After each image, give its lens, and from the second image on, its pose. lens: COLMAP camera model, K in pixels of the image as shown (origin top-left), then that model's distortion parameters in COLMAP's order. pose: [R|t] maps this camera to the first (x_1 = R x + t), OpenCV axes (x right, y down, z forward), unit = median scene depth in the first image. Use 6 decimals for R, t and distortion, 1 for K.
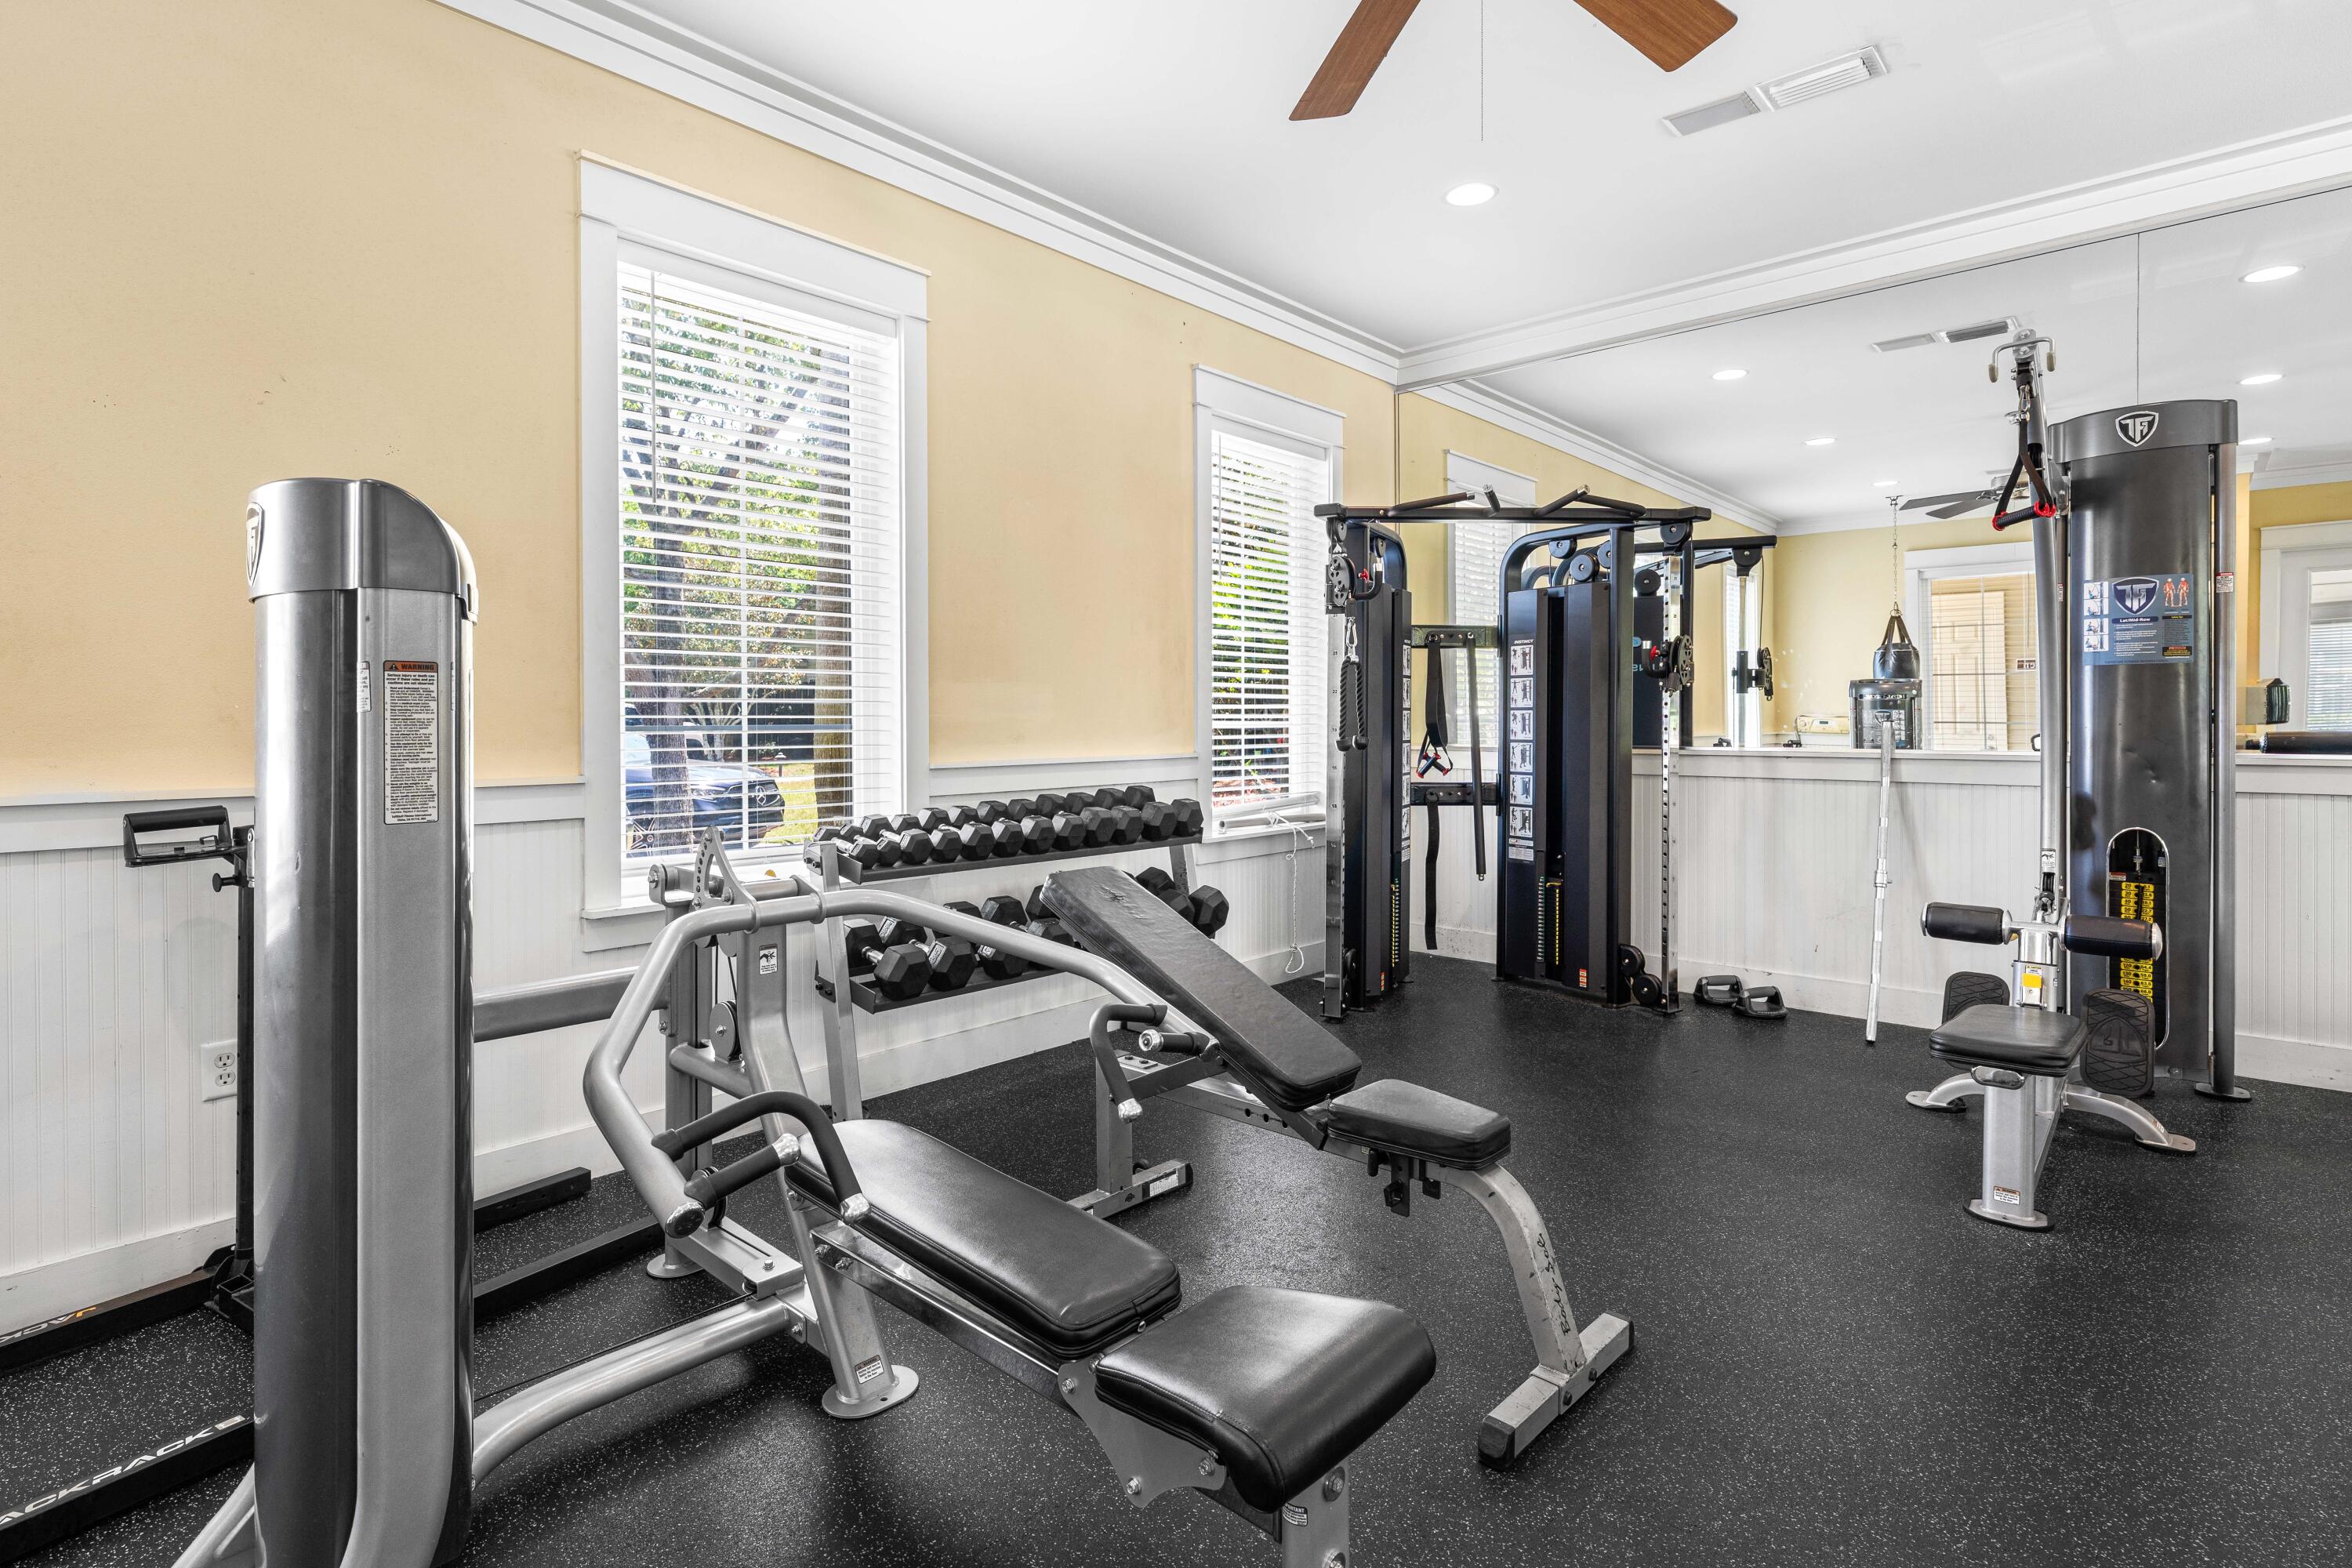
lens RADIAL K [[1157.1, 0, 1180.8], [0, 1157.1, 719.6], [0, 0, 1]] dist [0.001081, 0.000049]
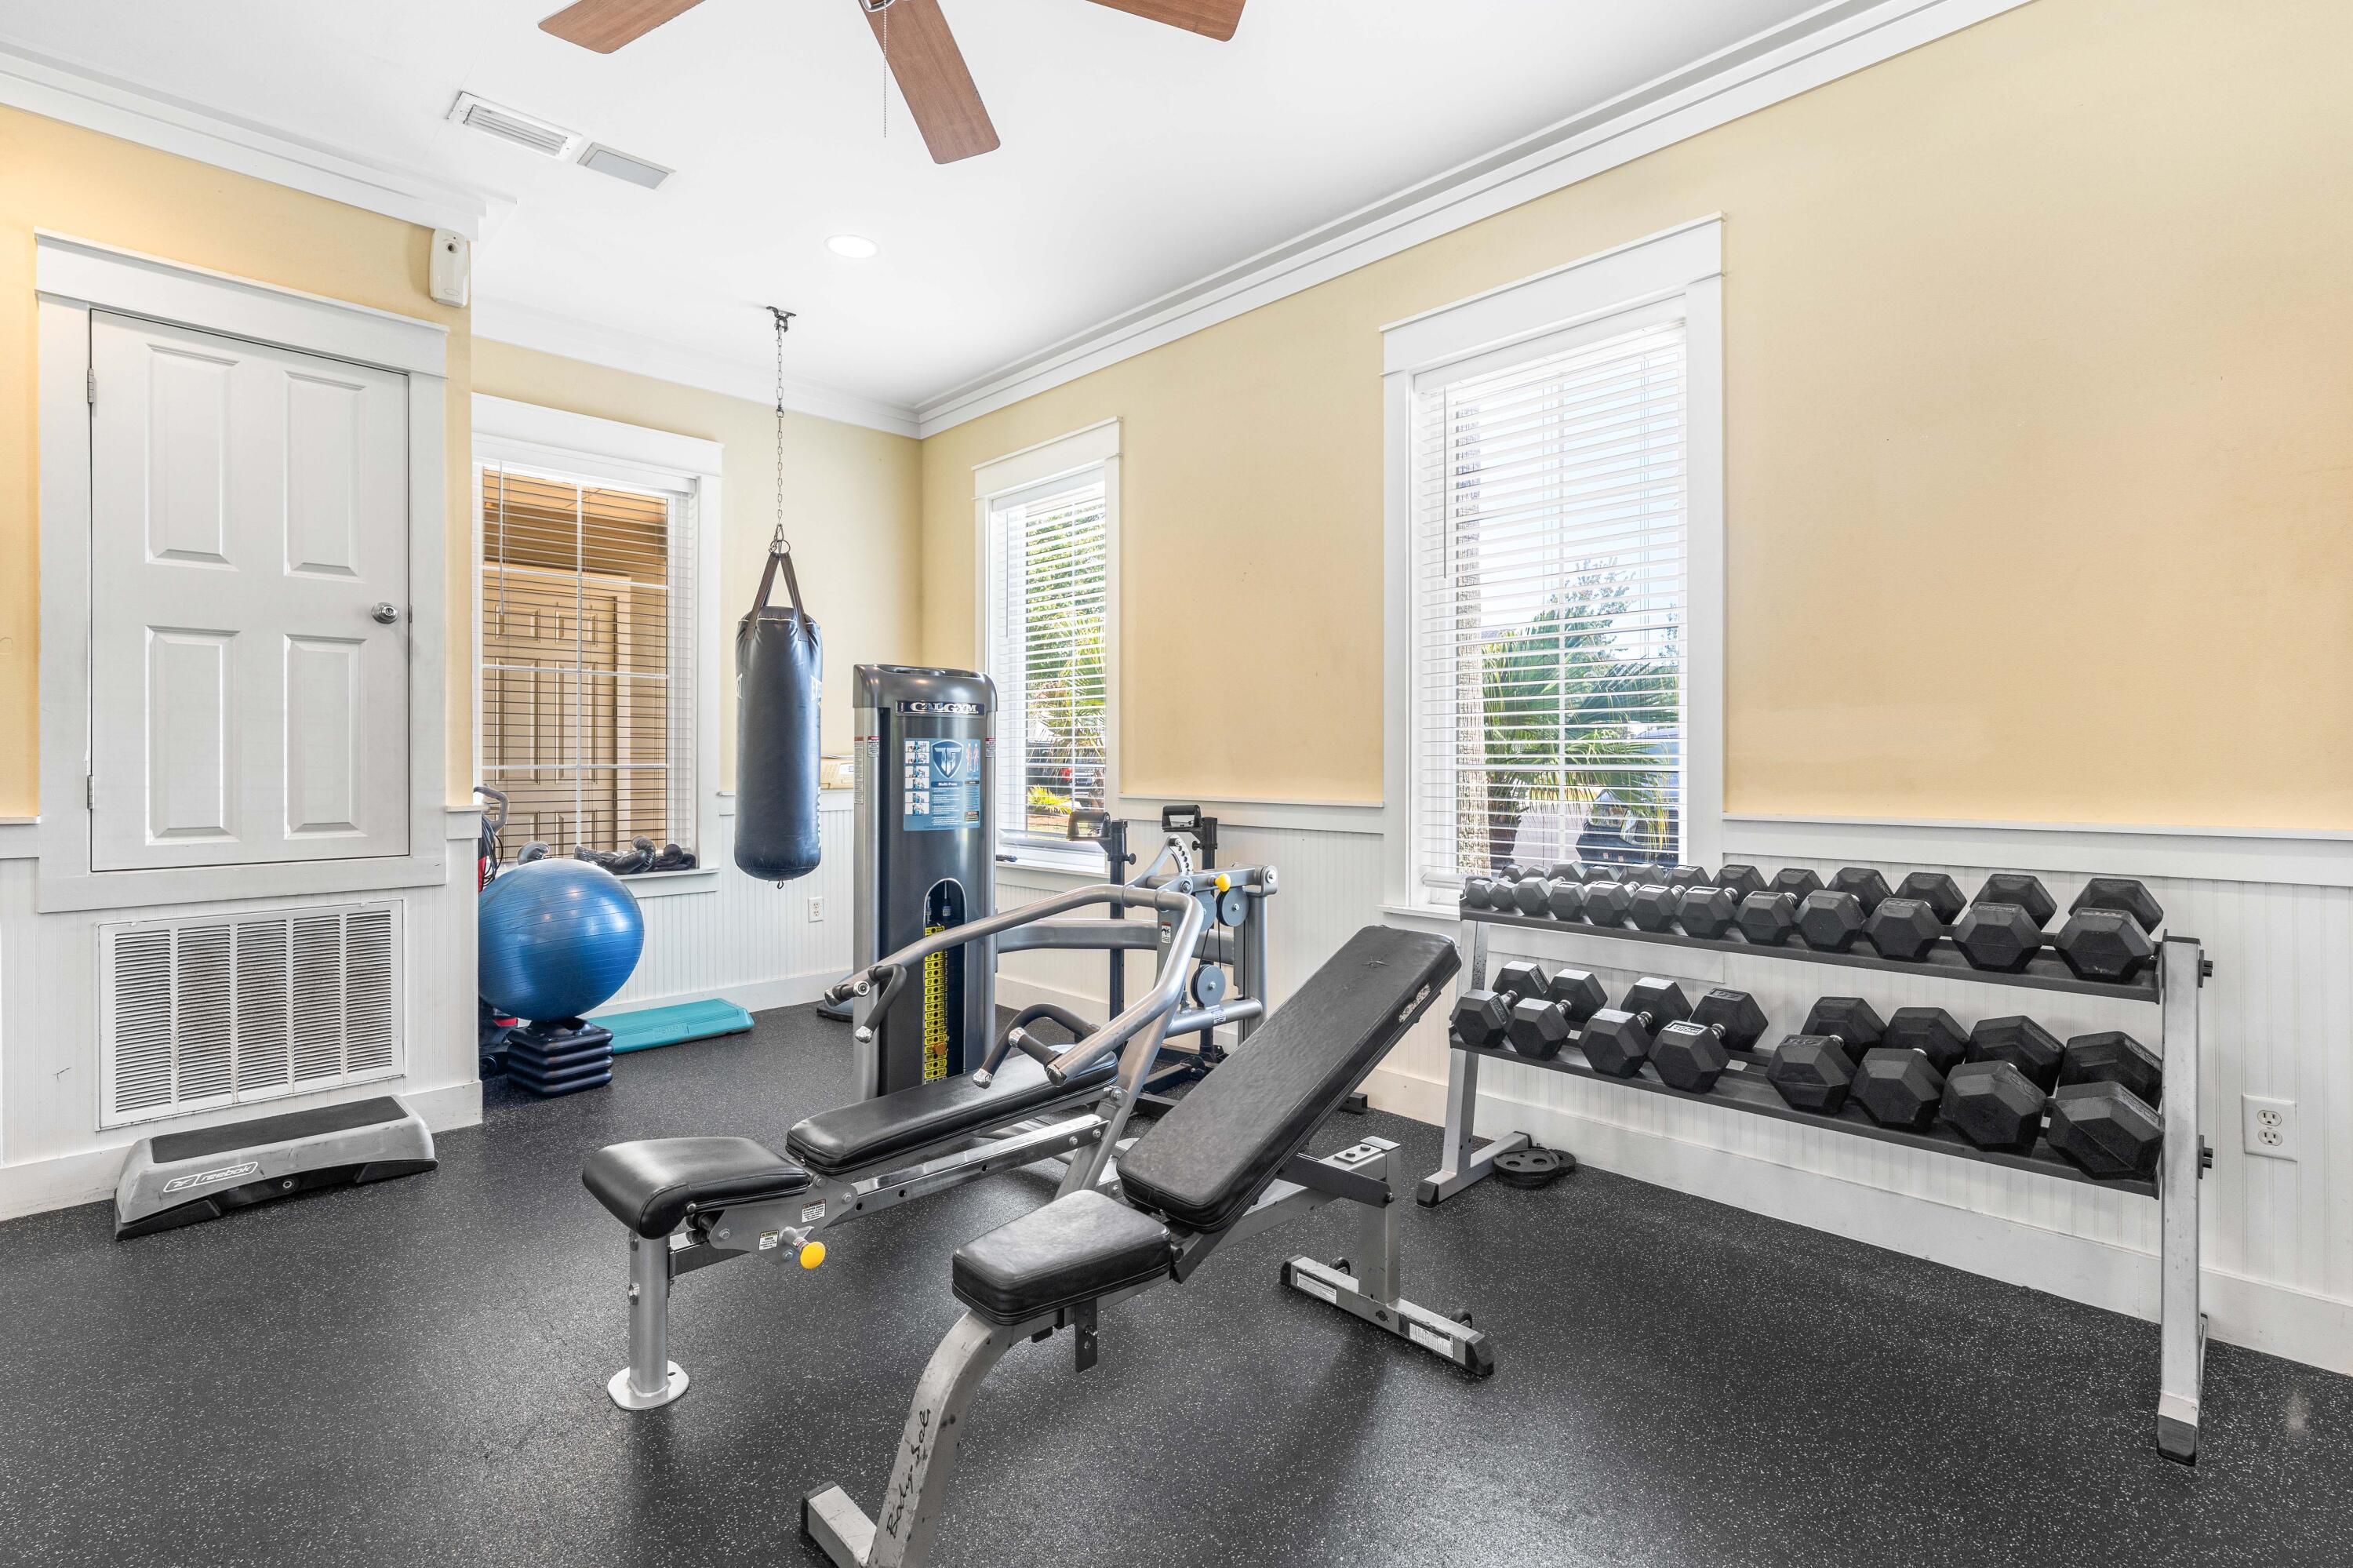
lens RADIAL K [[1100.2, 0, 1174.5], [0, 1100.2, 742.6], [0, 0, 1]] dist [0.000913, -0.000454]
pose [[-0.074160, -0.014423, -0.997142, 0.782143], [-0.000077, 0.999895, -0.014457, -0.000706], [0.997246, -0.000995, -0.074154, 0.900370]]
